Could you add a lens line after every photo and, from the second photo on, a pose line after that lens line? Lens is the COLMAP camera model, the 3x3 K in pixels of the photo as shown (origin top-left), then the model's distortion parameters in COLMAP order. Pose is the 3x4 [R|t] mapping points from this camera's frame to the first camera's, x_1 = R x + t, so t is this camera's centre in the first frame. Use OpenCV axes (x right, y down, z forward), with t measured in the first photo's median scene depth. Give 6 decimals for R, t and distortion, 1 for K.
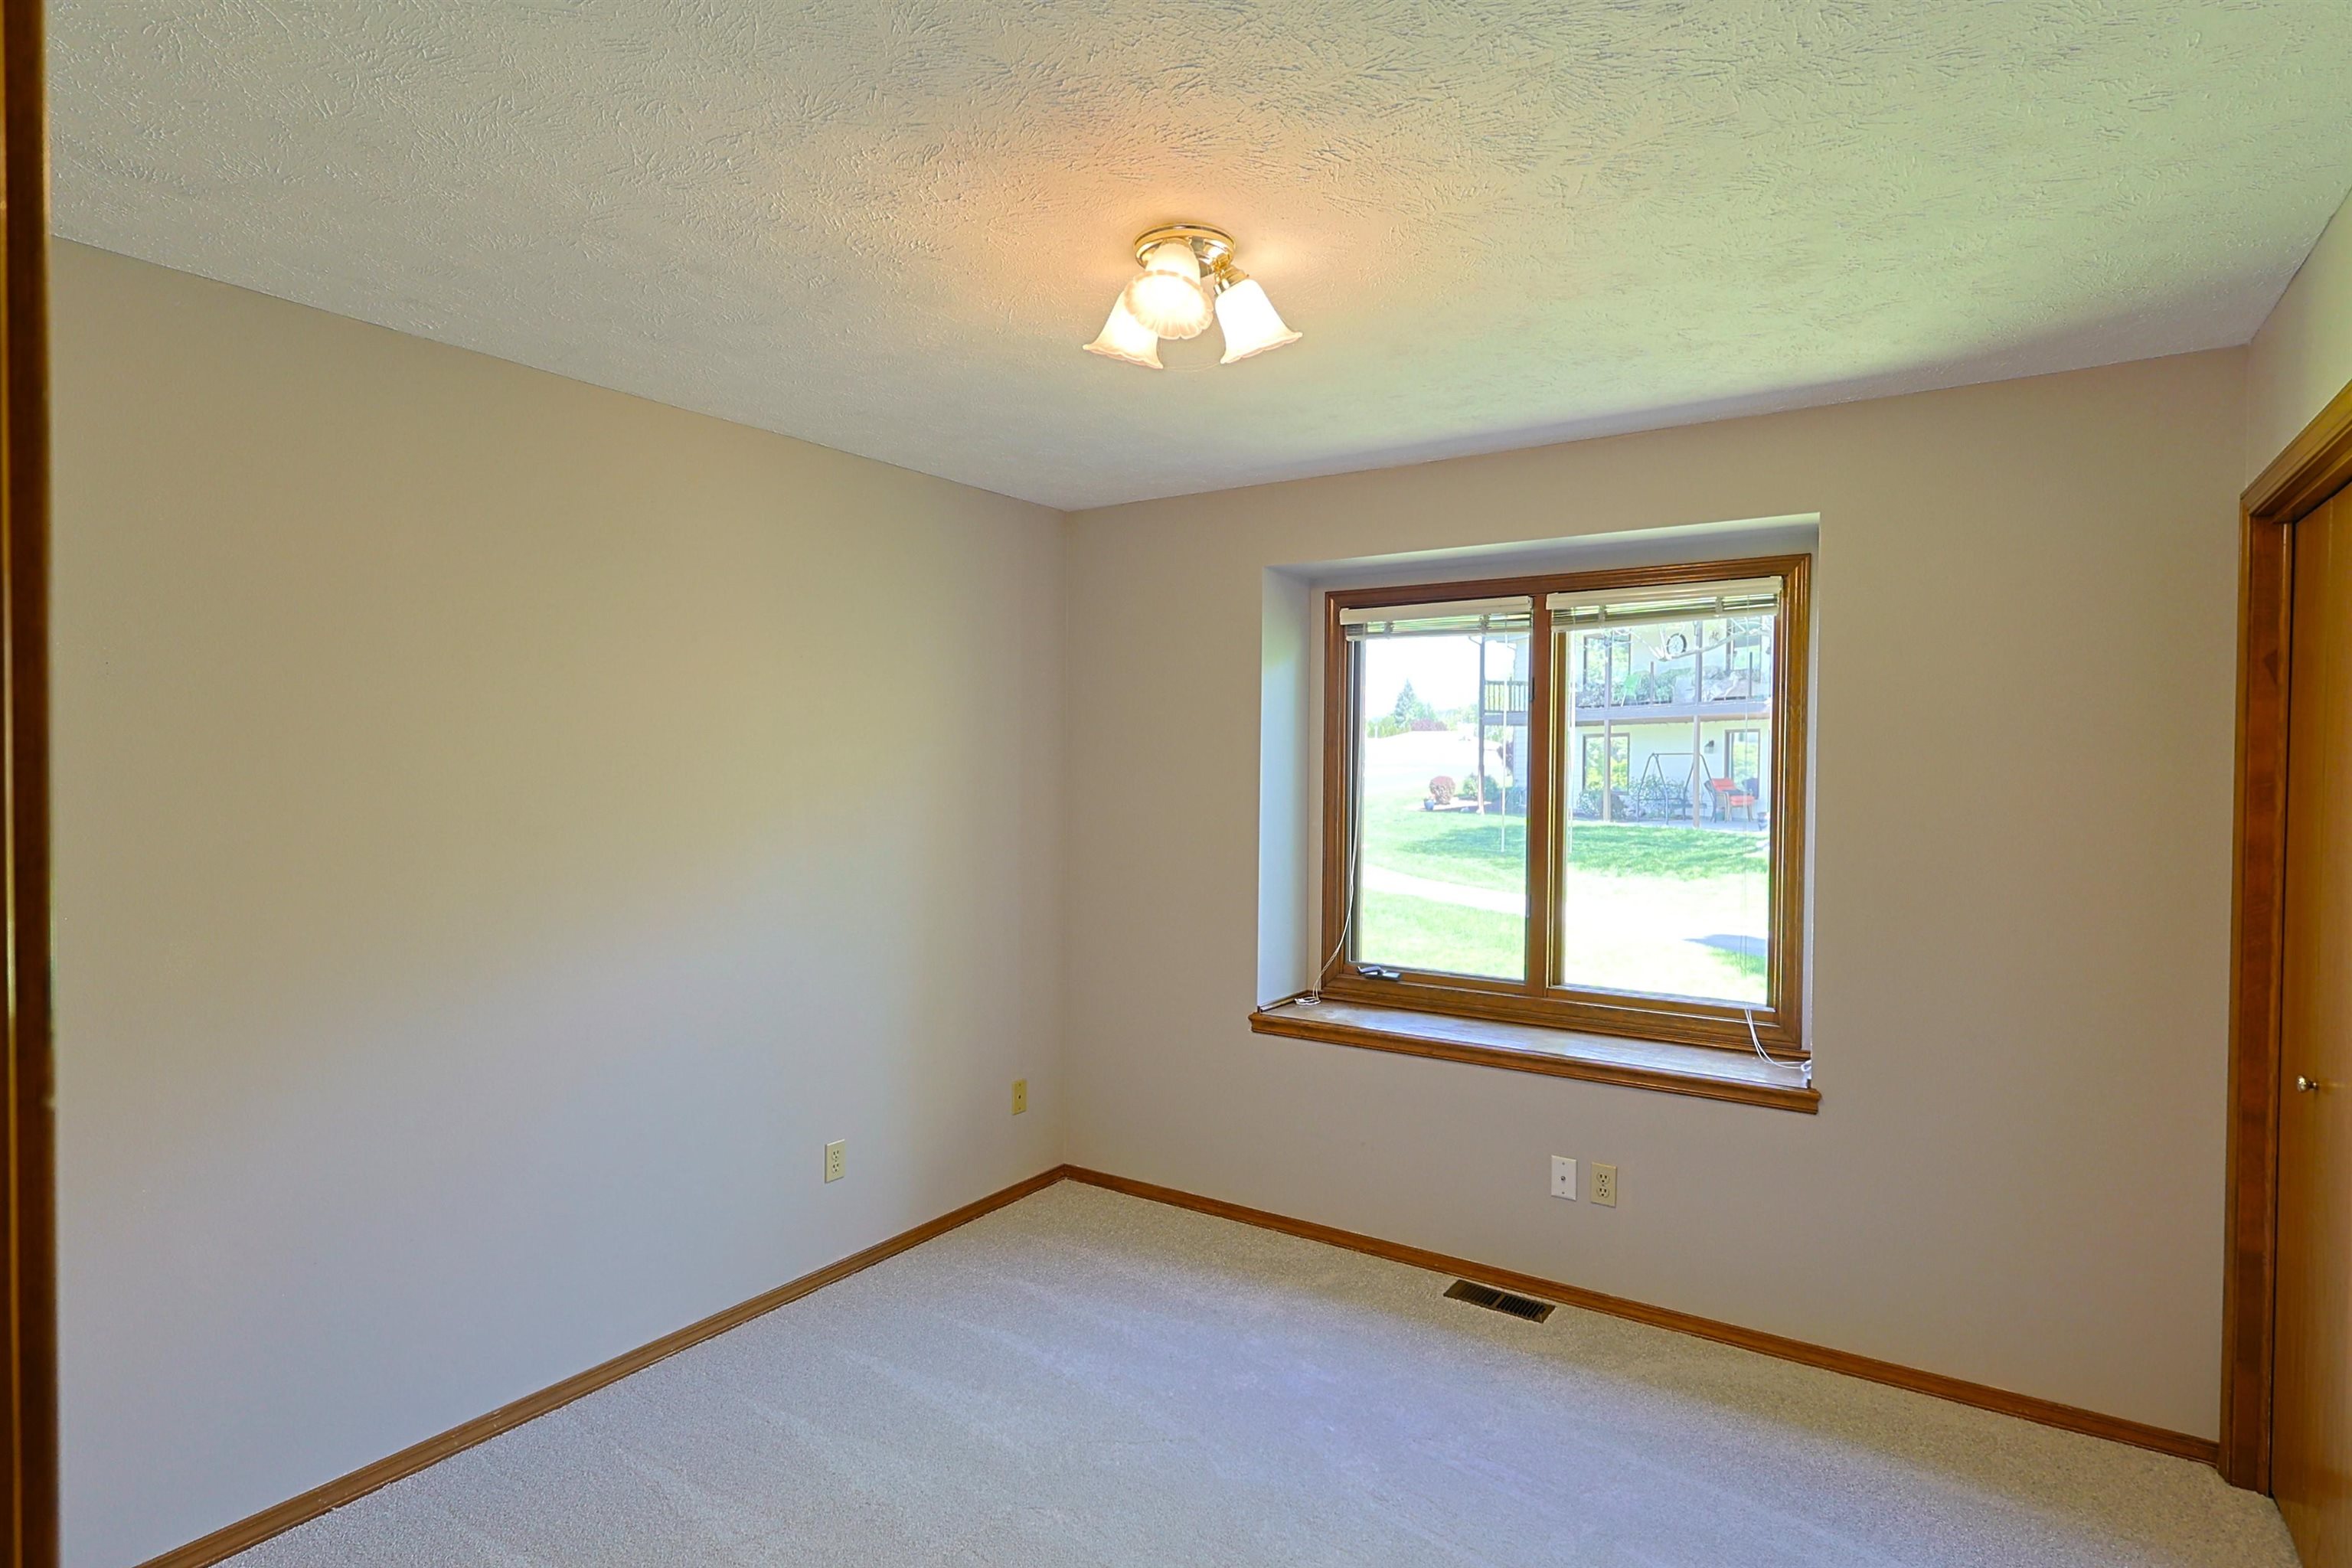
lens RADIAL K [[1203.3, 0, 1169.8], [0, 1203.3, 782.5], [0, 0, 1]] dist [-0.001546, 0.001567]
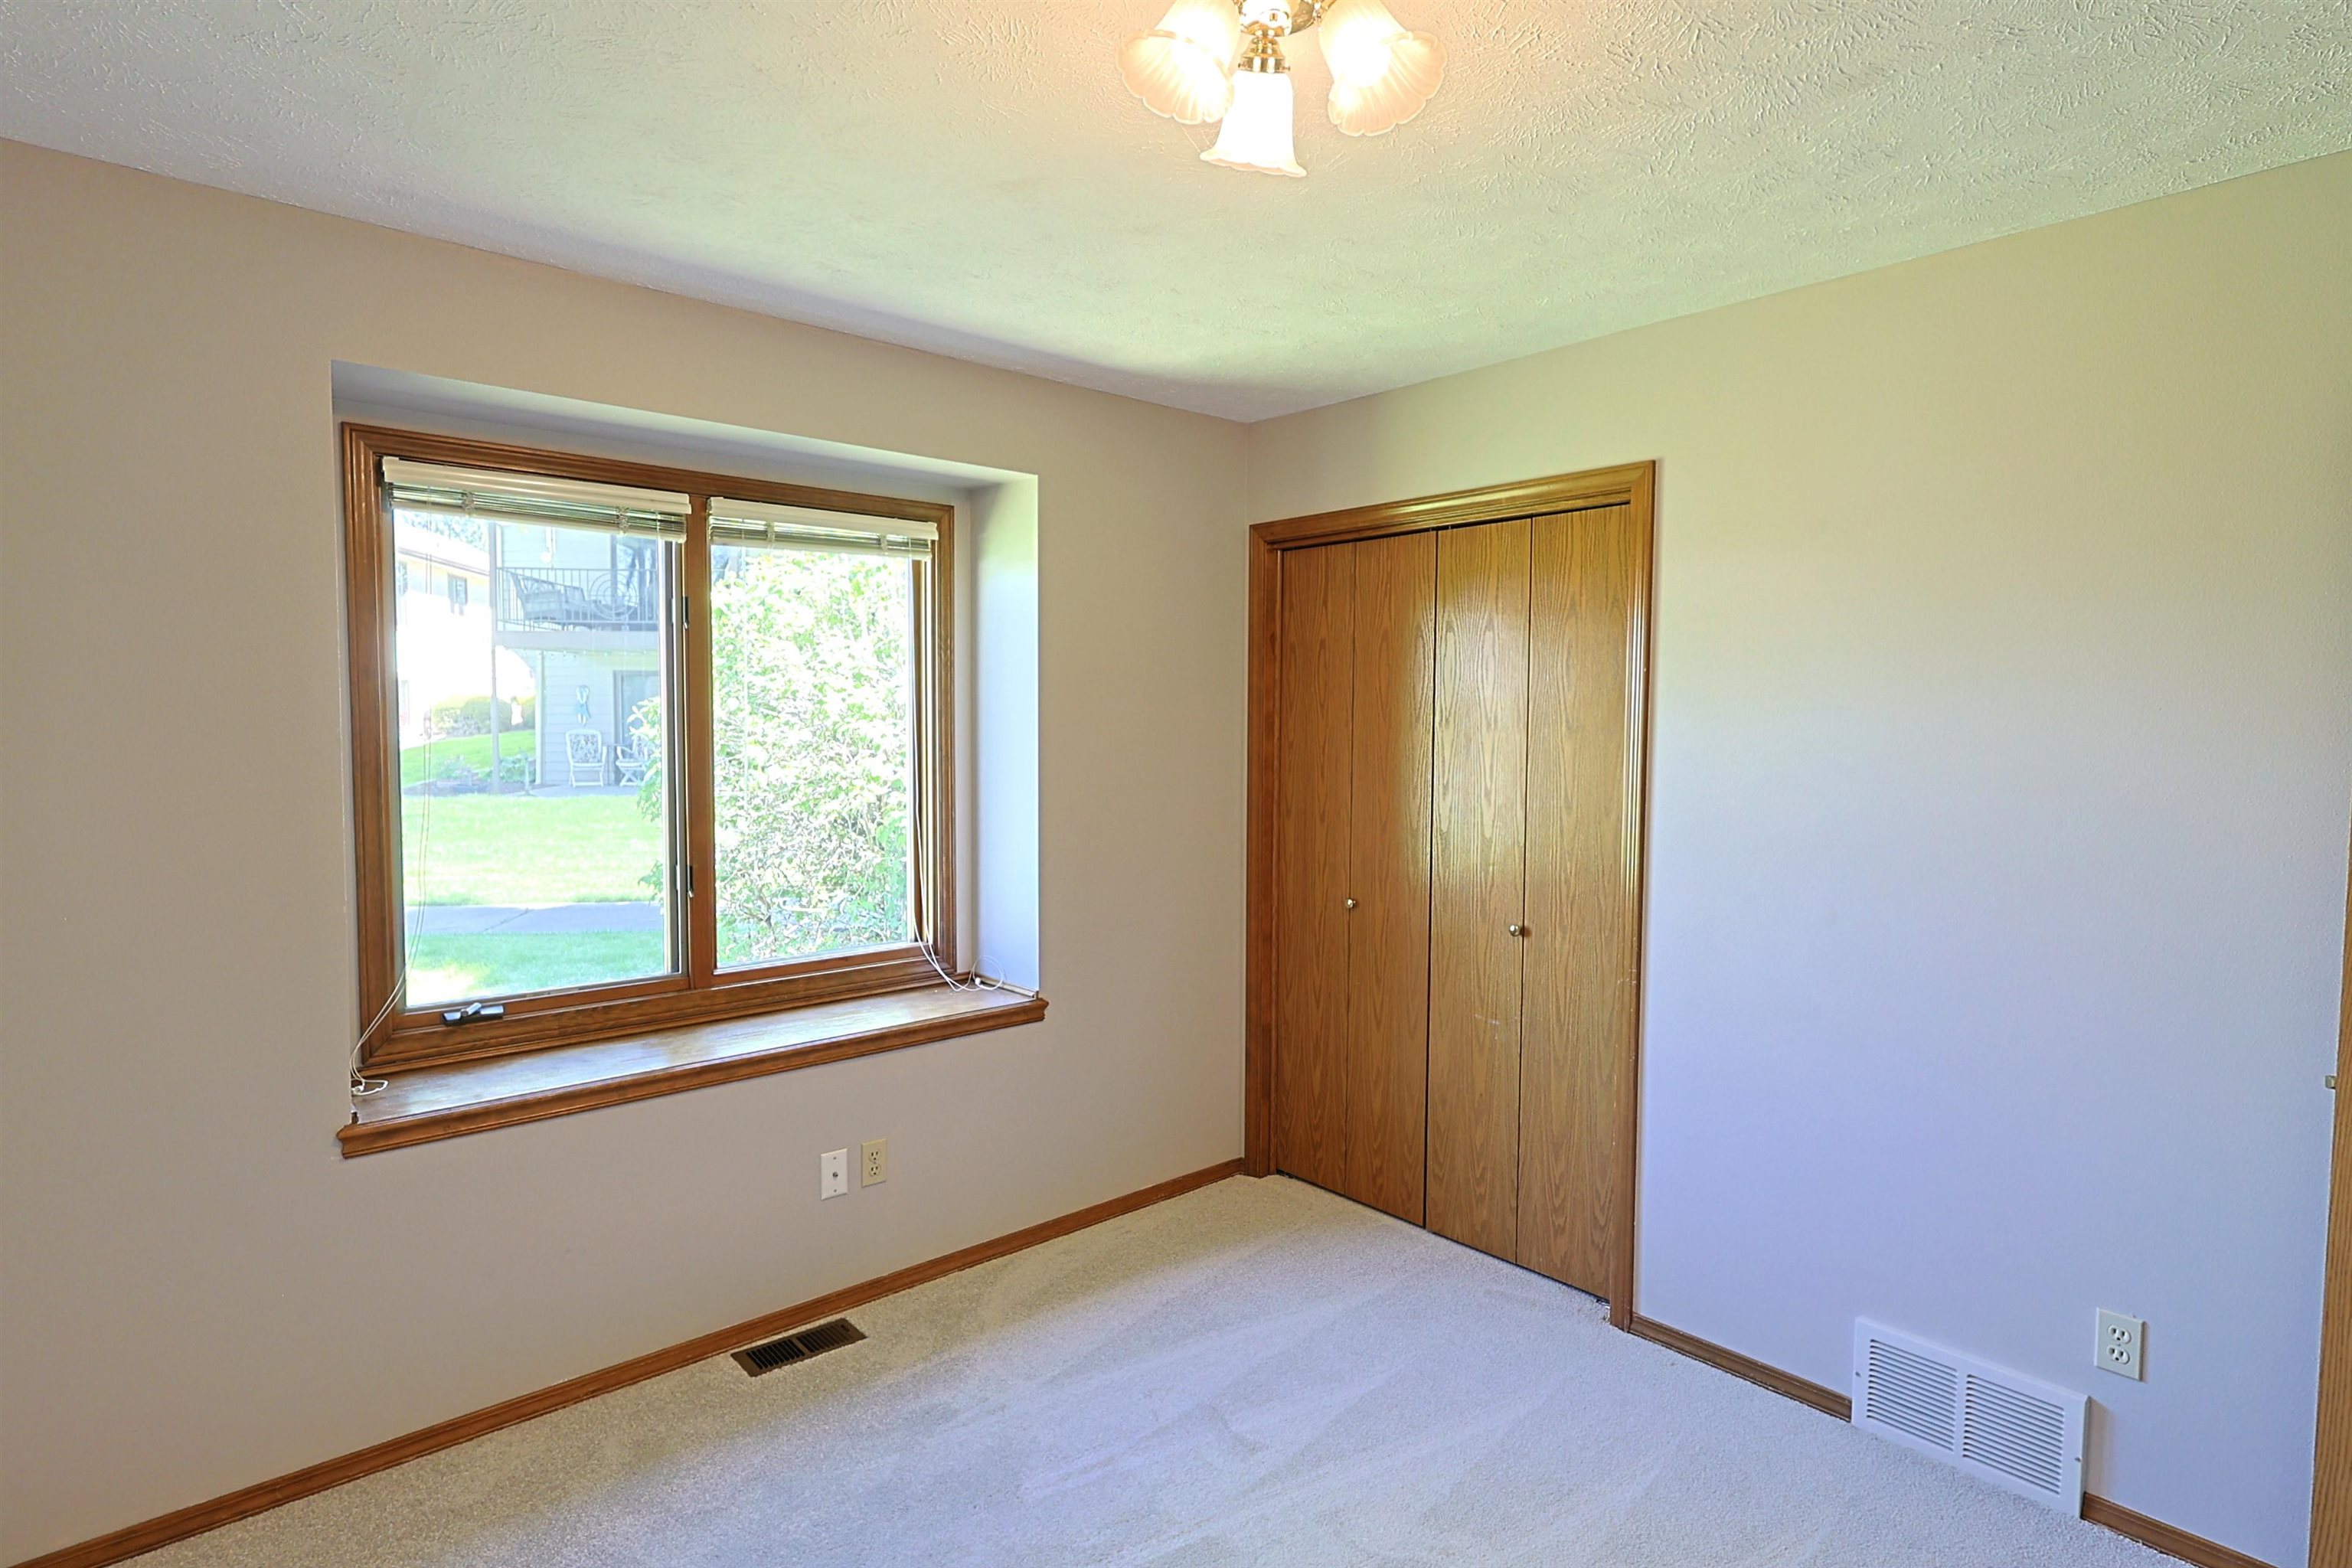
lens RADIAL K [[1203.3, 0, 1169.8], [0, 1203.3, 782.5], [0, 0, 1]] dist [-0.001546, 0.001567]
pose [[0.257230, -0.060040, 0.964483, -0.442060], [0.010581, 0.998183, 0.059316, -0.008601], [-0.966292, -0.005052, 0.257398, 0.531602]]
